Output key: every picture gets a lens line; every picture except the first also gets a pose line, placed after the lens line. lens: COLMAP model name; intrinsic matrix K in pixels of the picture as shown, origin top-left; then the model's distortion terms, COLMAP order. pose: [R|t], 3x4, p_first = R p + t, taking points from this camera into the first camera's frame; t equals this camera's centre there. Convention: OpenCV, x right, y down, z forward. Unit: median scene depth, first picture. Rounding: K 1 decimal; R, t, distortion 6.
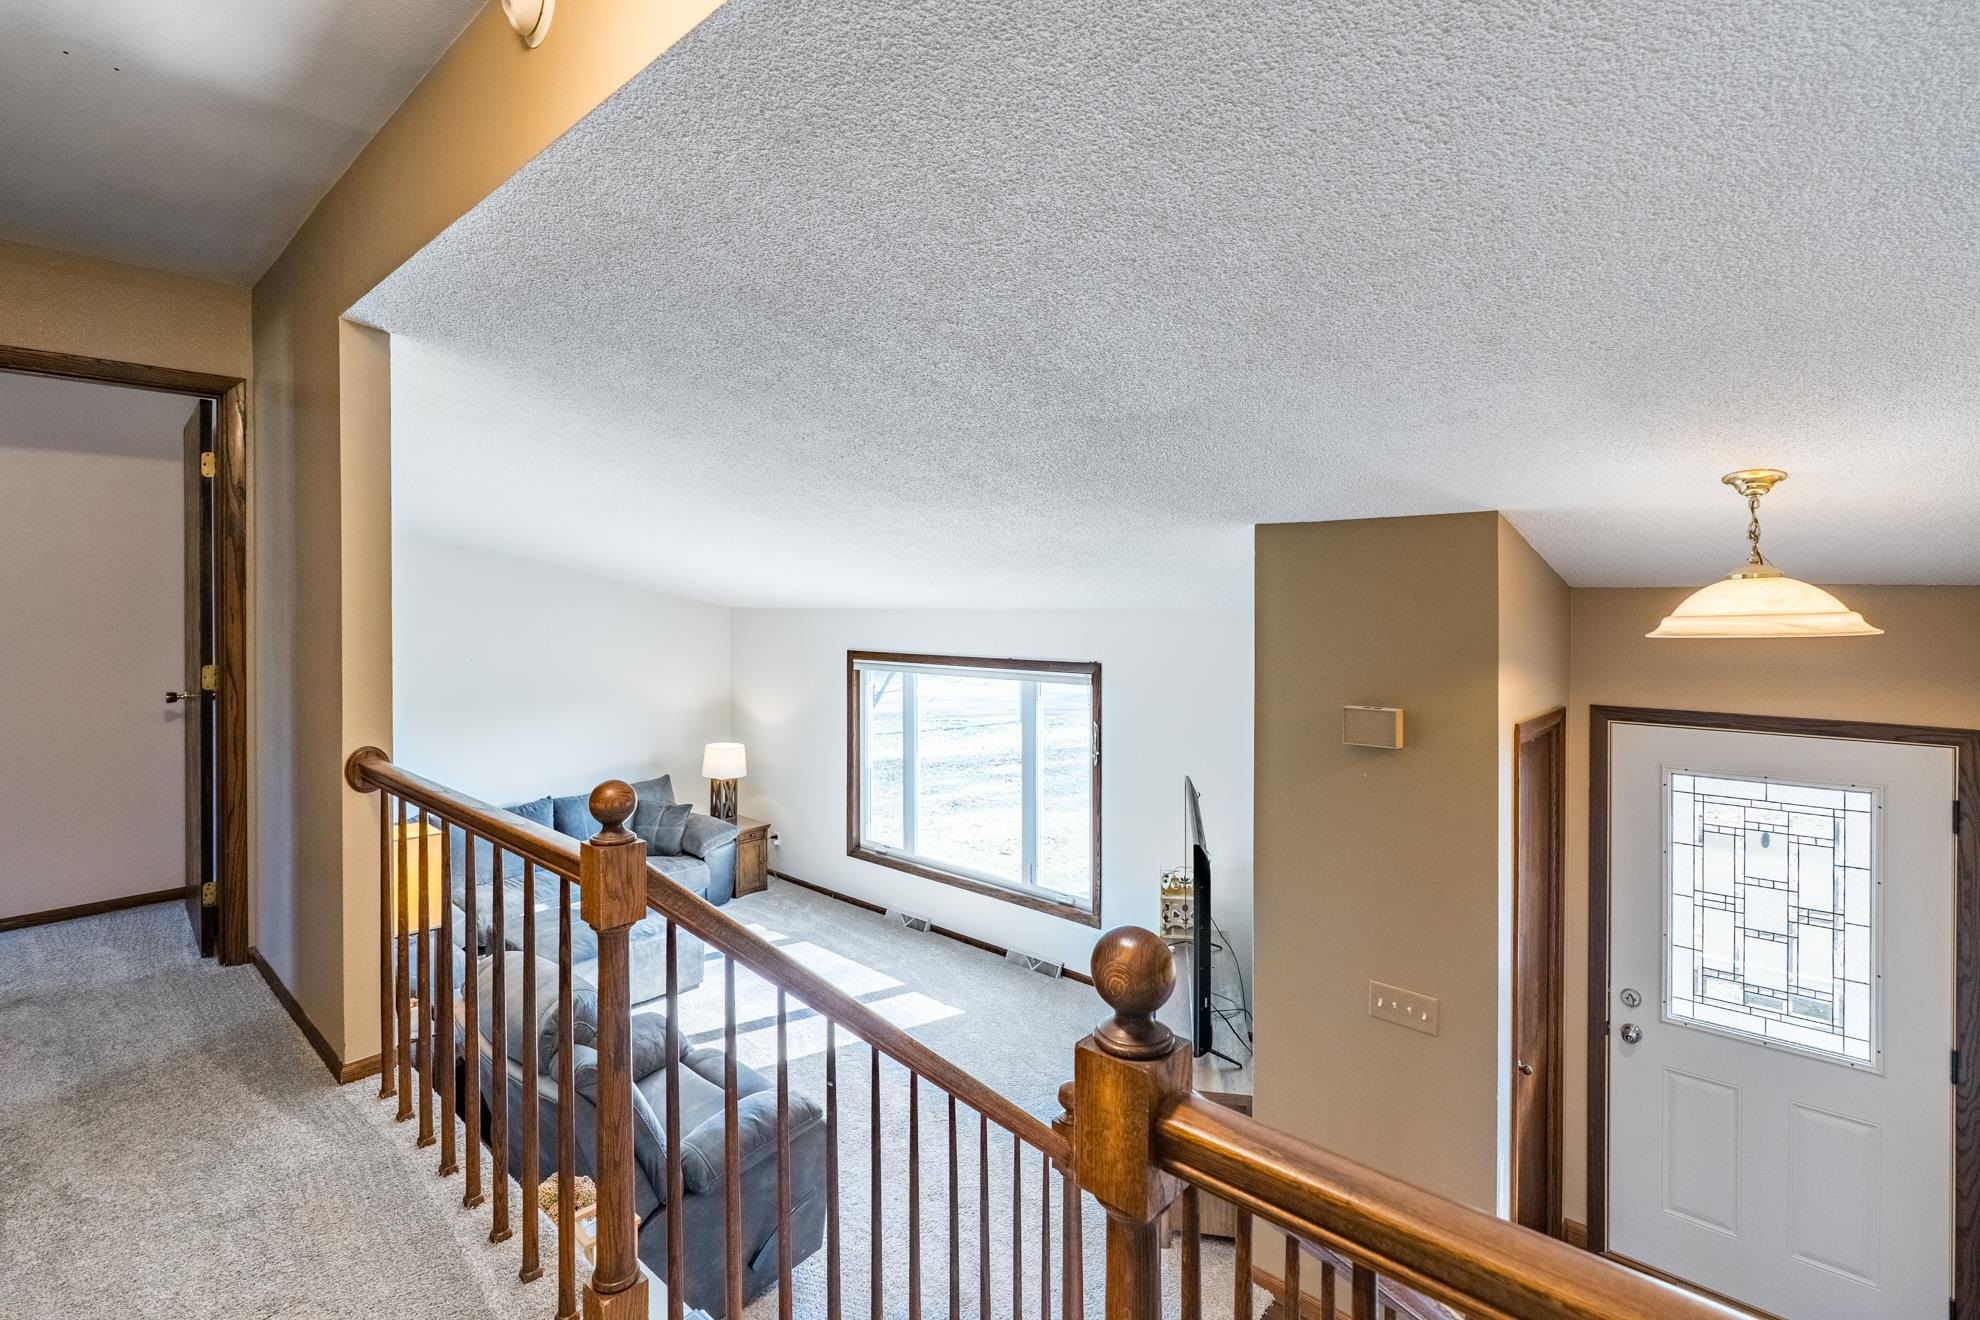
lens RADIAL K [[916.8, 0, 960.8], [0, 916.8, 607.8], [0, 0, 1]] dist [-0.011172, 0.004157]
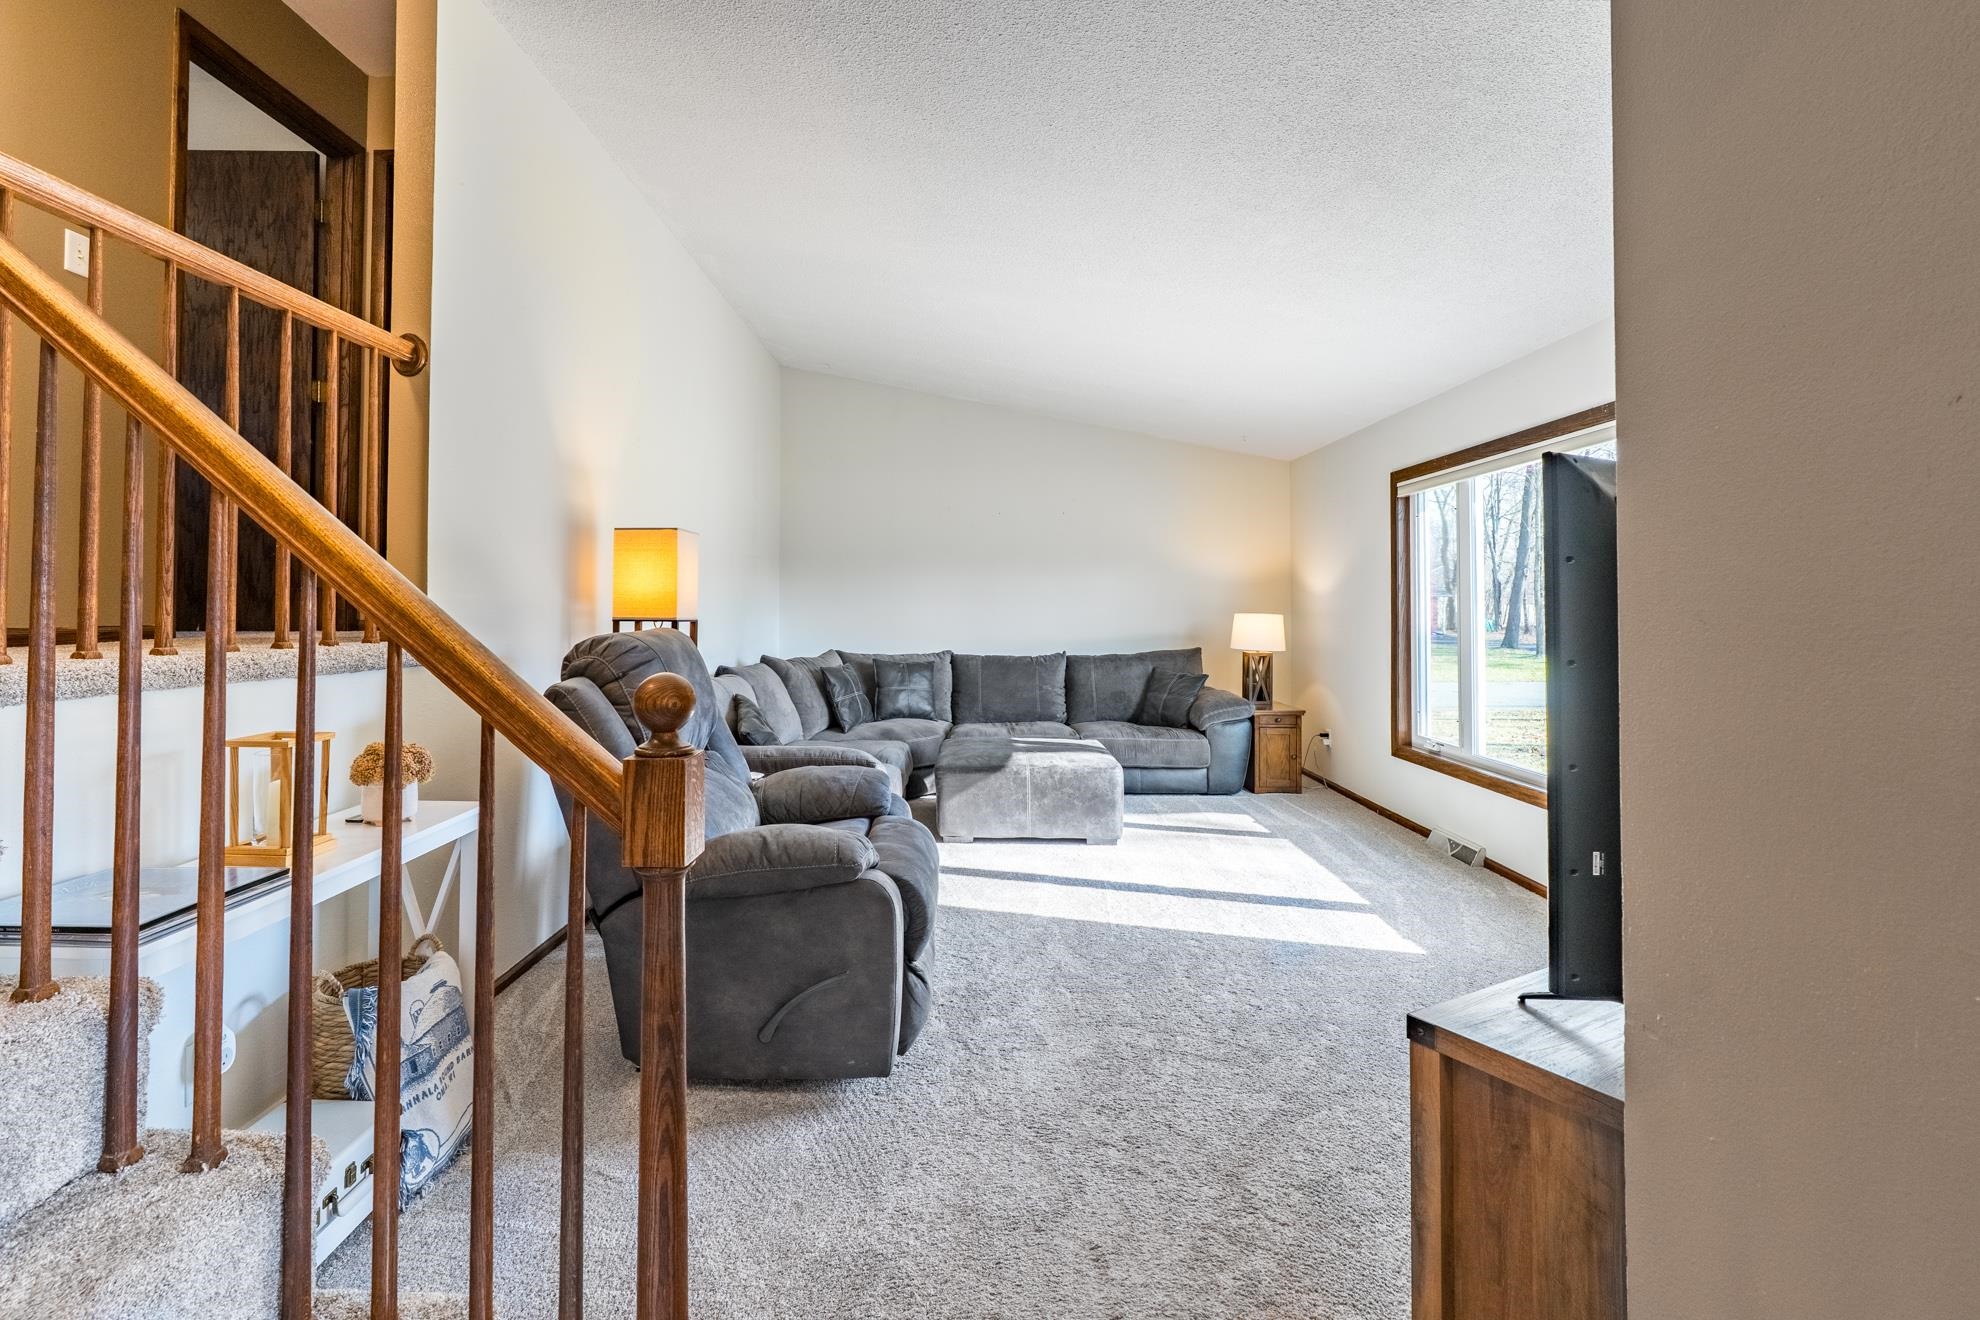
lens RADIAL K [[916.8, 0, 937.8], [0, 916.8, 581.8], [0, 0, 1]] dist [-0.011172, 0.004157]
pose [[0.661443, -0.017278, -0.749796, 0.186151], [-0.003104, 0.999663, -0.025774, 0.157637], [0.749989, 0.019375, 0.661167, 0.260622]]
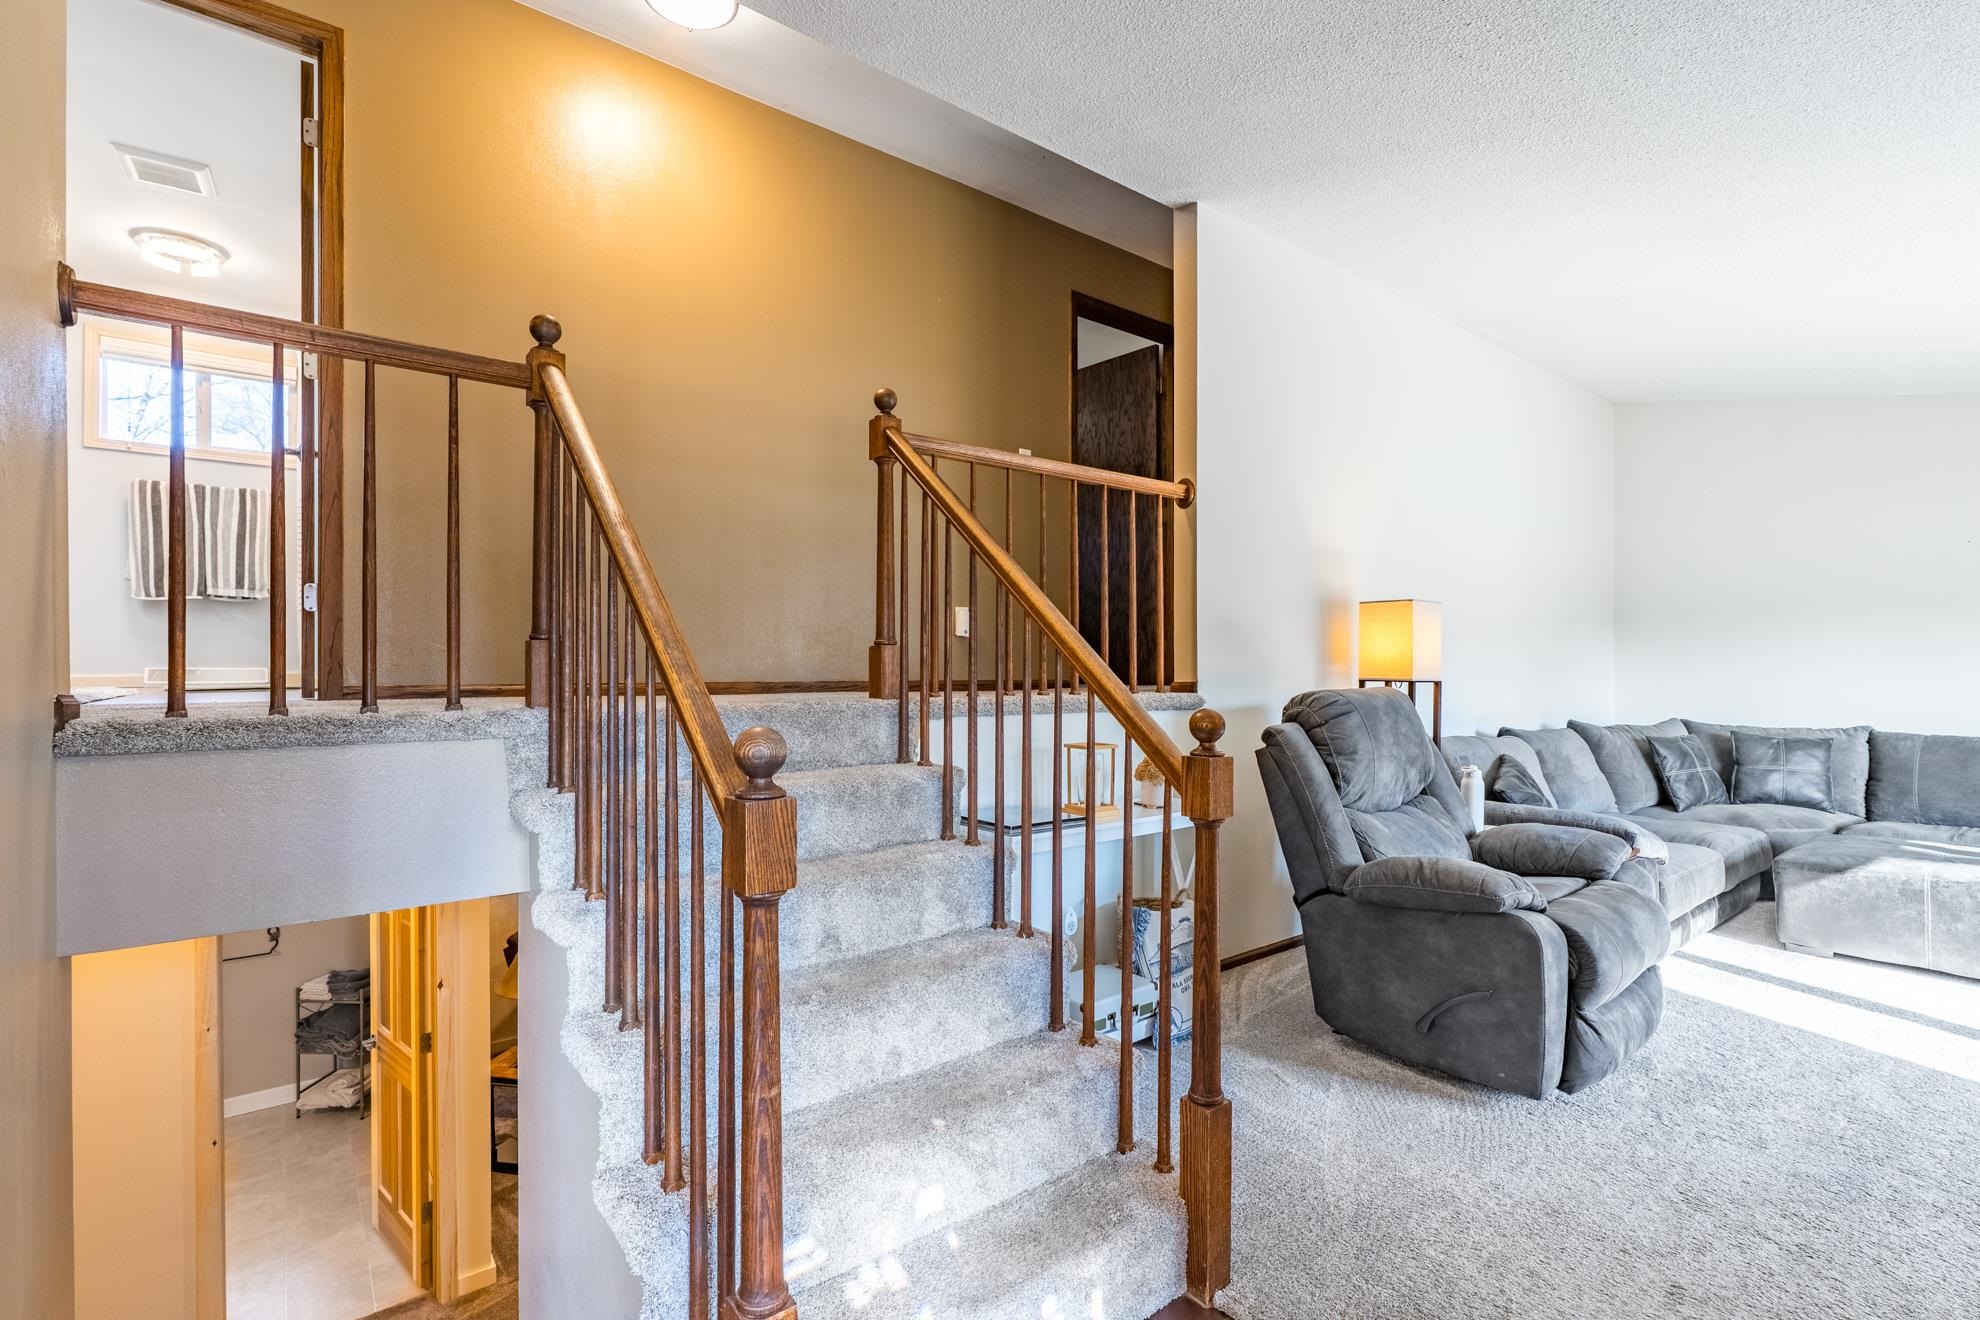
lens RADIAL K [[916.8, 0, 984.4], [0, 916.8, 661.6], [0, 0, 1]] dist [-0.011172, 0.004157]
pose [[-0.142897, -0.003653, -0.989731, 0.308197], [-0.002814, 0.999991, -0.003284, 0.156964], [0.989734, 0.002315, -0.142906, 0.302741]]
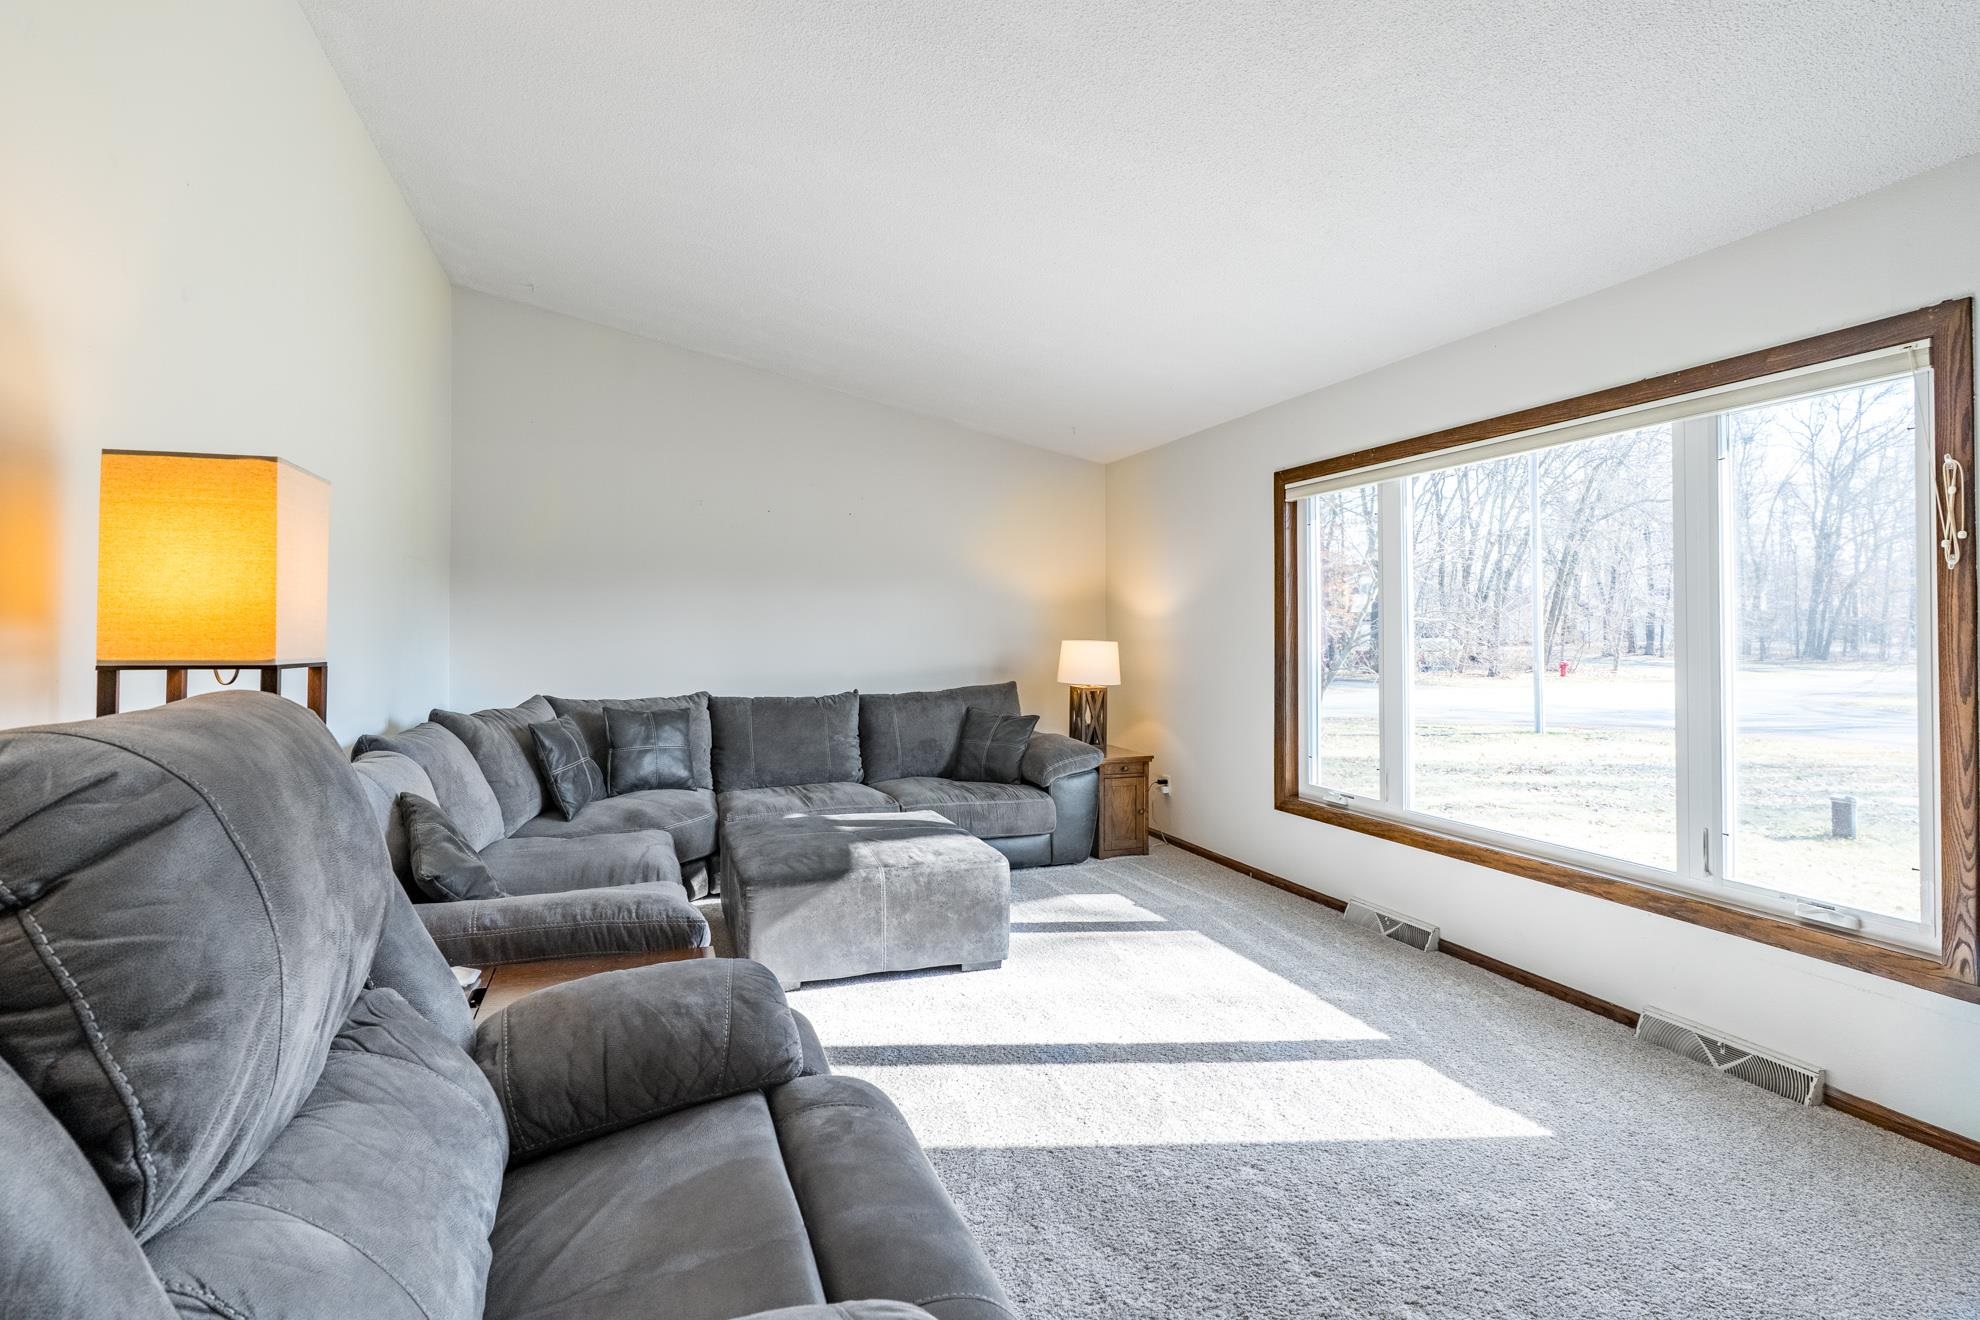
lens RADIAL K [[916.8, 0, 920.2], [0, 916.8, 620.4], [0, 0, 1]] dist [-0.011172, 0.004157]
pose [[0.872110, -0.004608, -0.489288, -0.033041], [-0.001479, 0.999926, -0.012054, 0.157524], [0.489308, 0.011236, 0.872039, 0.365519]]
